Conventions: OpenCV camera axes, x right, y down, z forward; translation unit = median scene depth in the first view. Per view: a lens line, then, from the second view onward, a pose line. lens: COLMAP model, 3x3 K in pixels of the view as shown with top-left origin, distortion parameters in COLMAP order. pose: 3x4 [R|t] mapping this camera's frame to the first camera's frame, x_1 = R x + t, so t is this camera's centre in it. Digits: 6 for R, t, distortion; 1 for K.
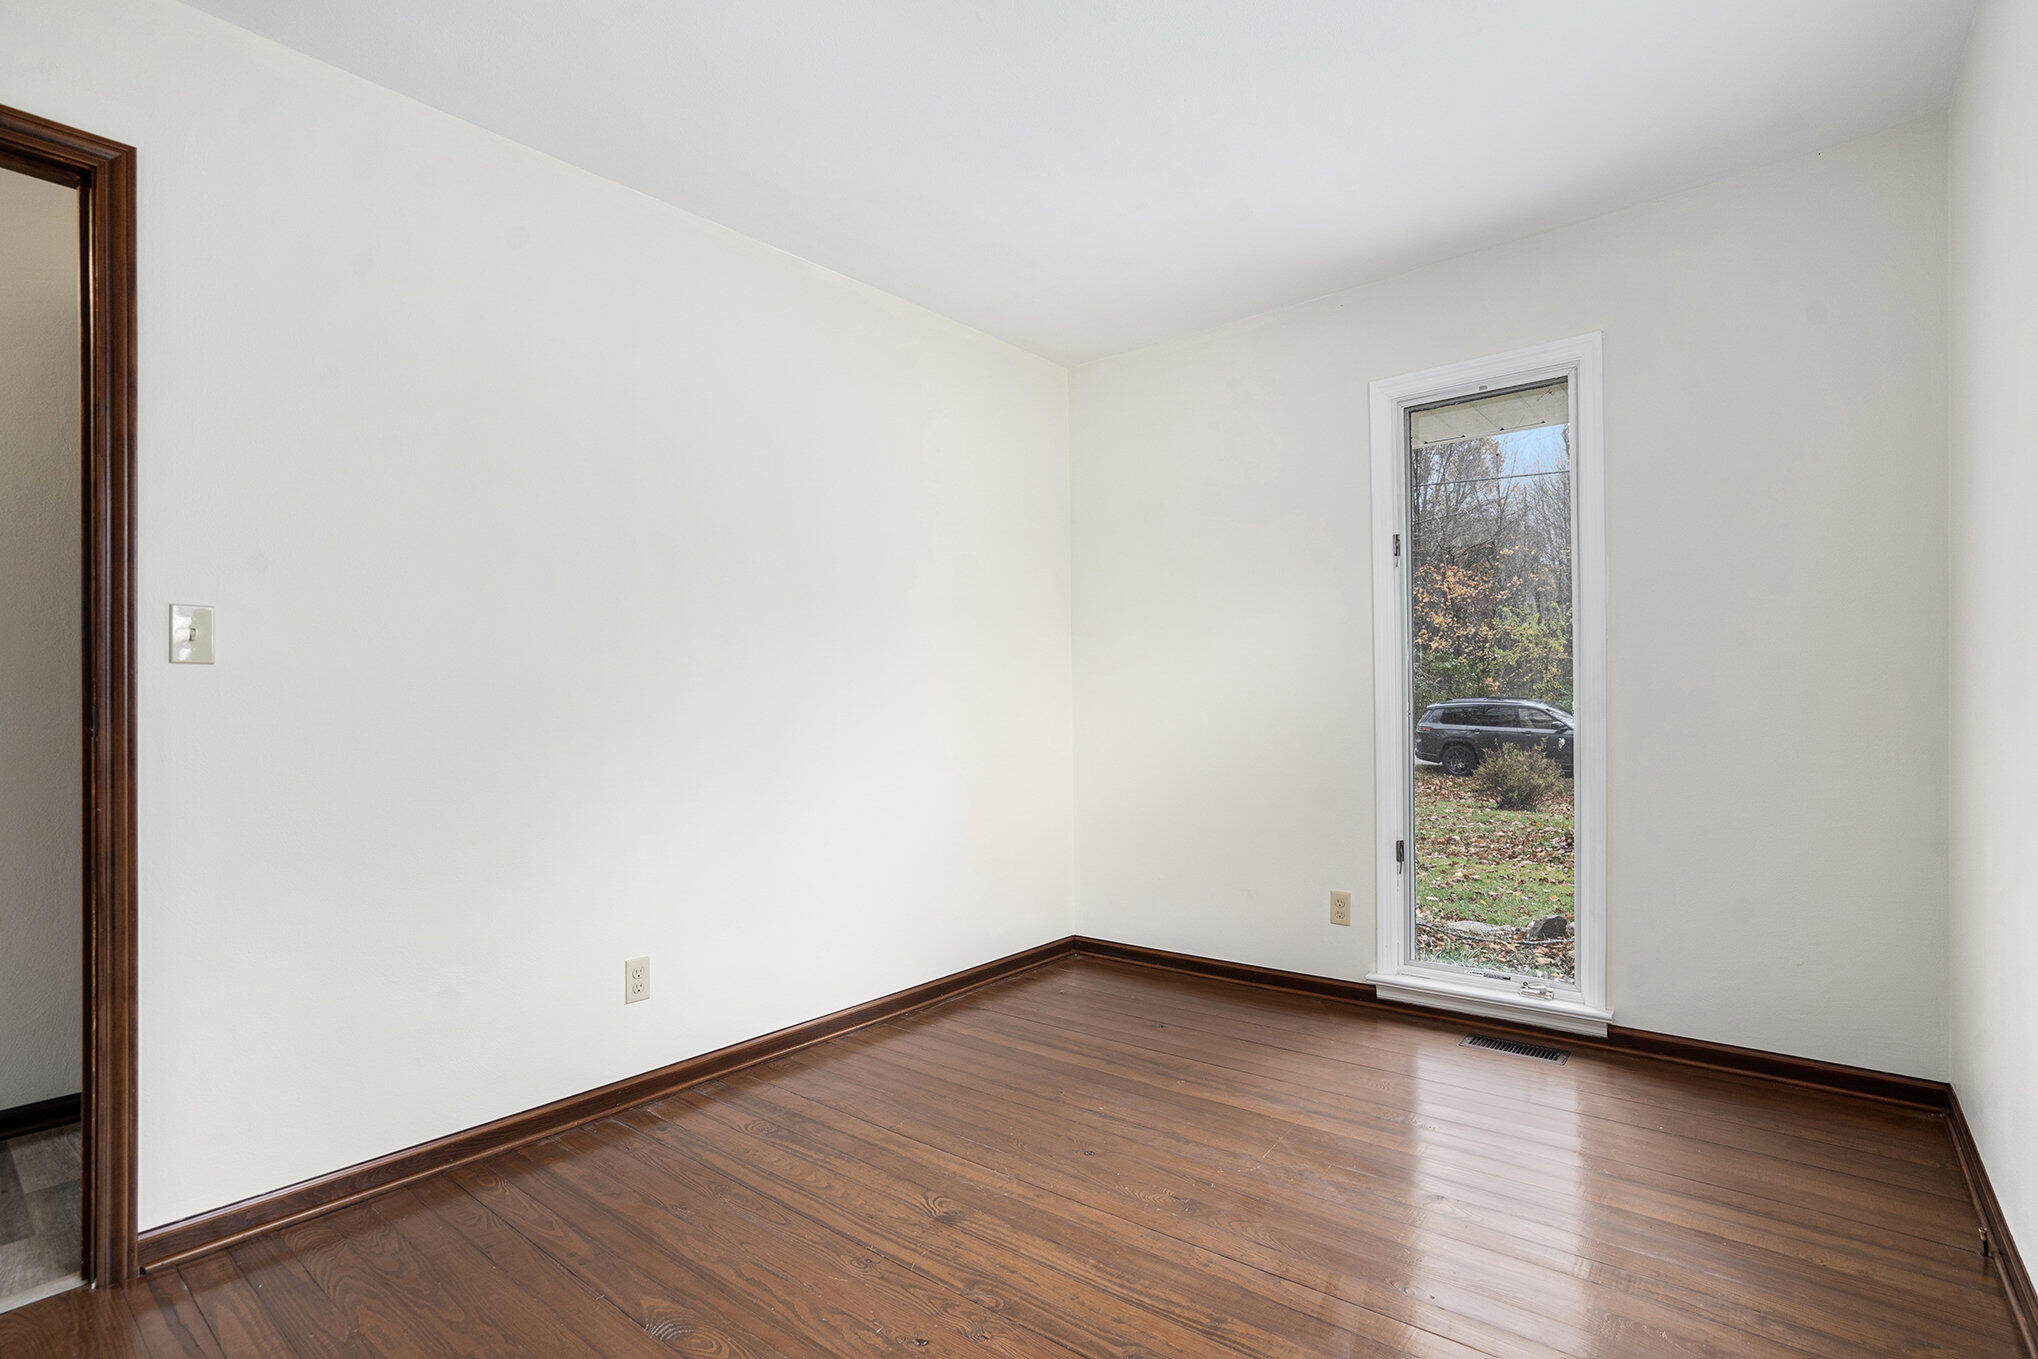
lens RADIAL K [[957.2, 0, 1025.0], [0, 957.2, 688.6], [0, 0, 1]] dist [-0.048604, 0.007050]
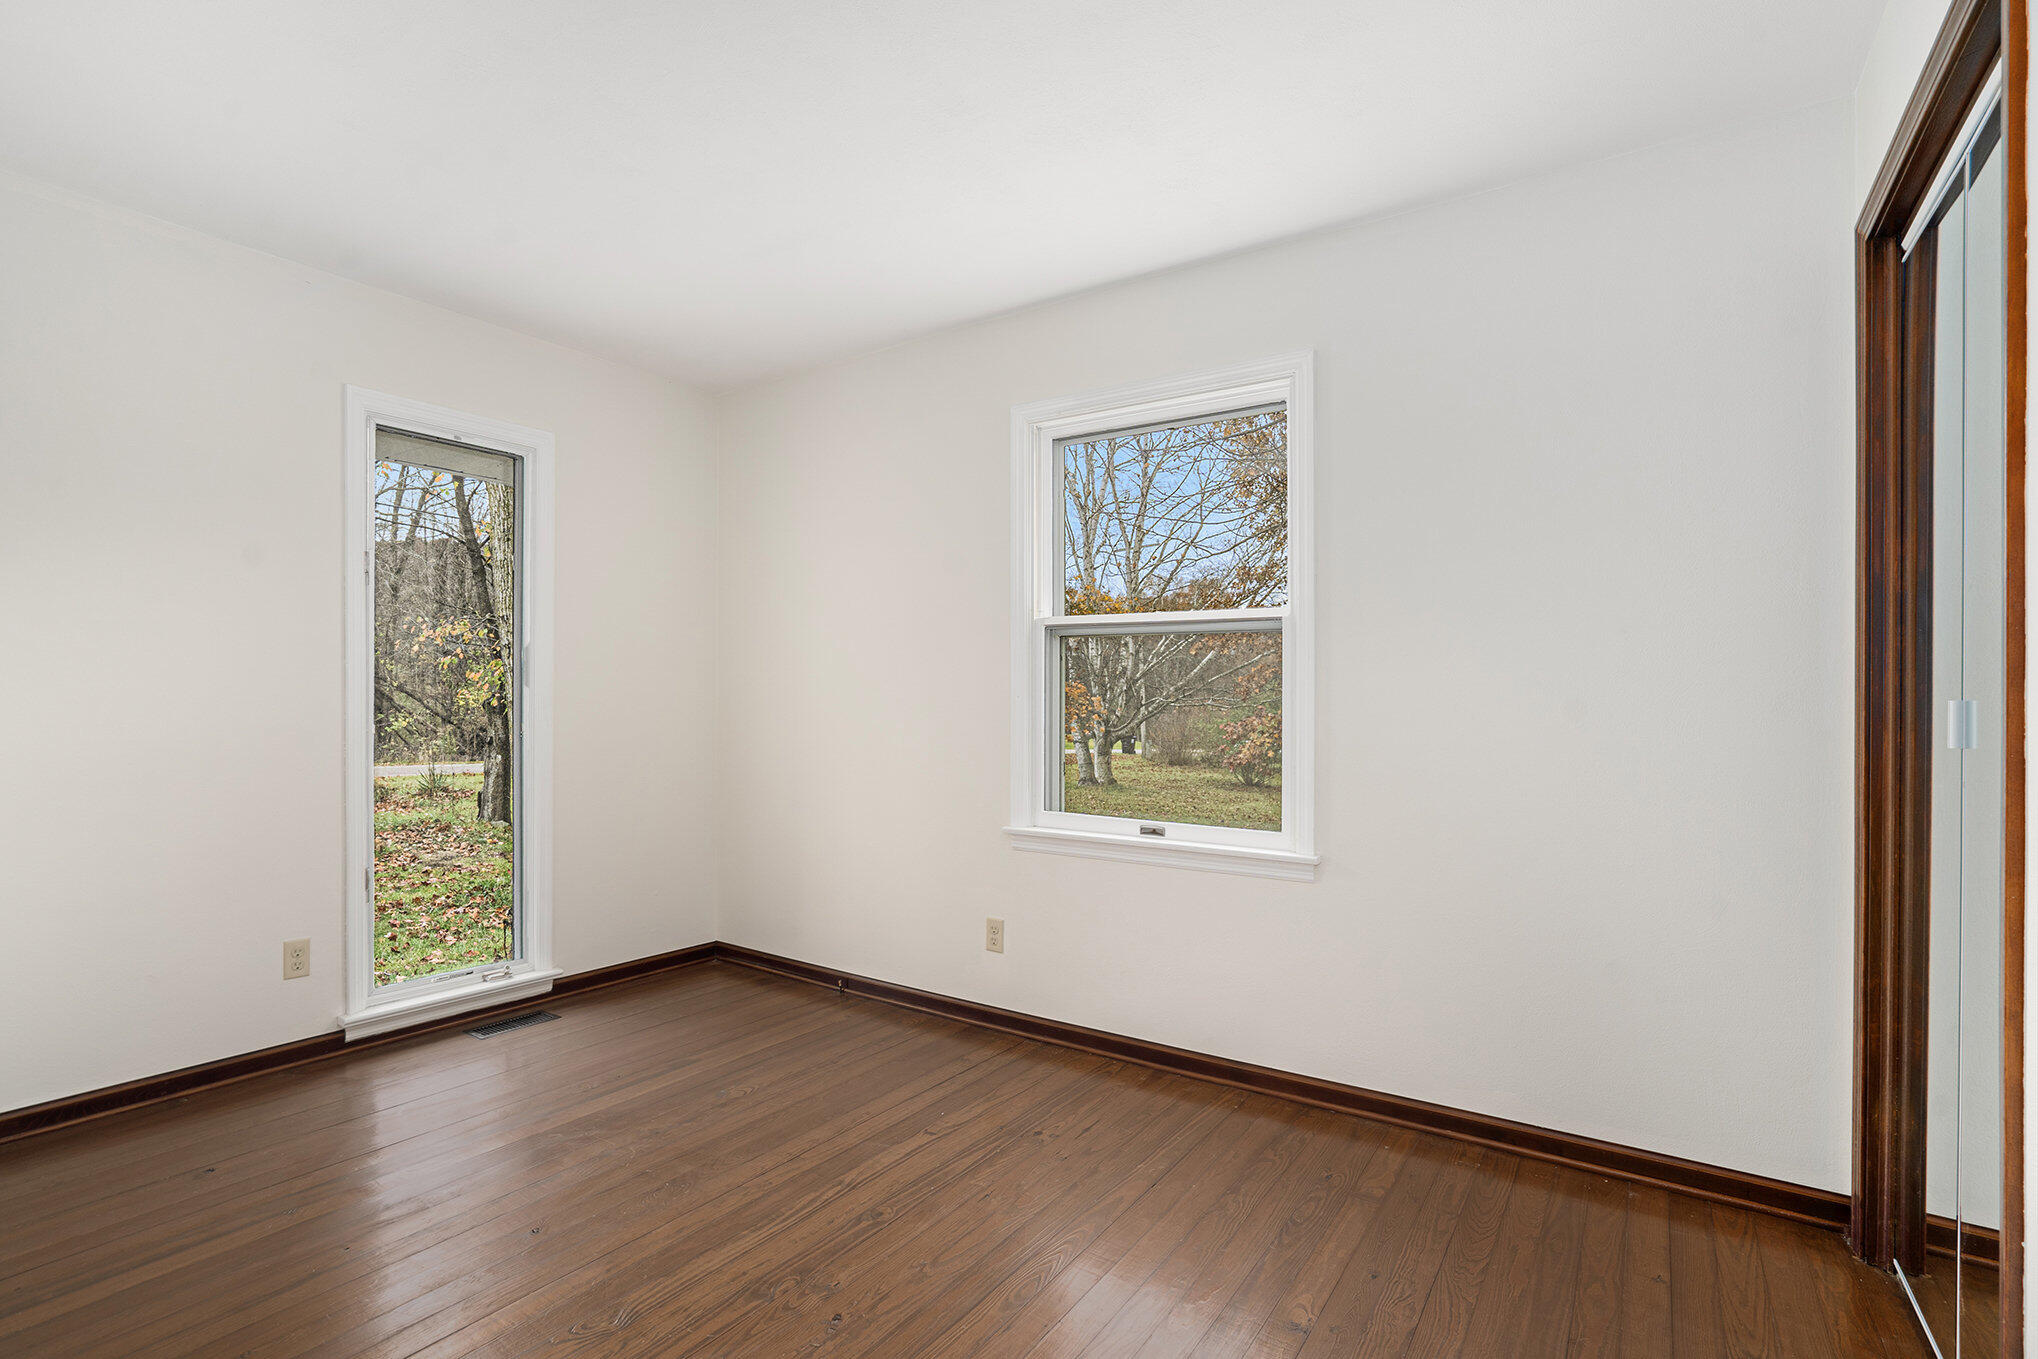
lens RADIAL K [[957.2, 0, 1023.2], [0, 957.2, 691.8], [0, 0, 1]] dist [-0.048604, 0.007050]
pose [[-0.073713, 0.013180, 0.997192, -0.628147], [-0.016349, 0.999762, -0.014422, -0.013079], [-0.997146, -0.017366, -0.073480, 0.446691]]
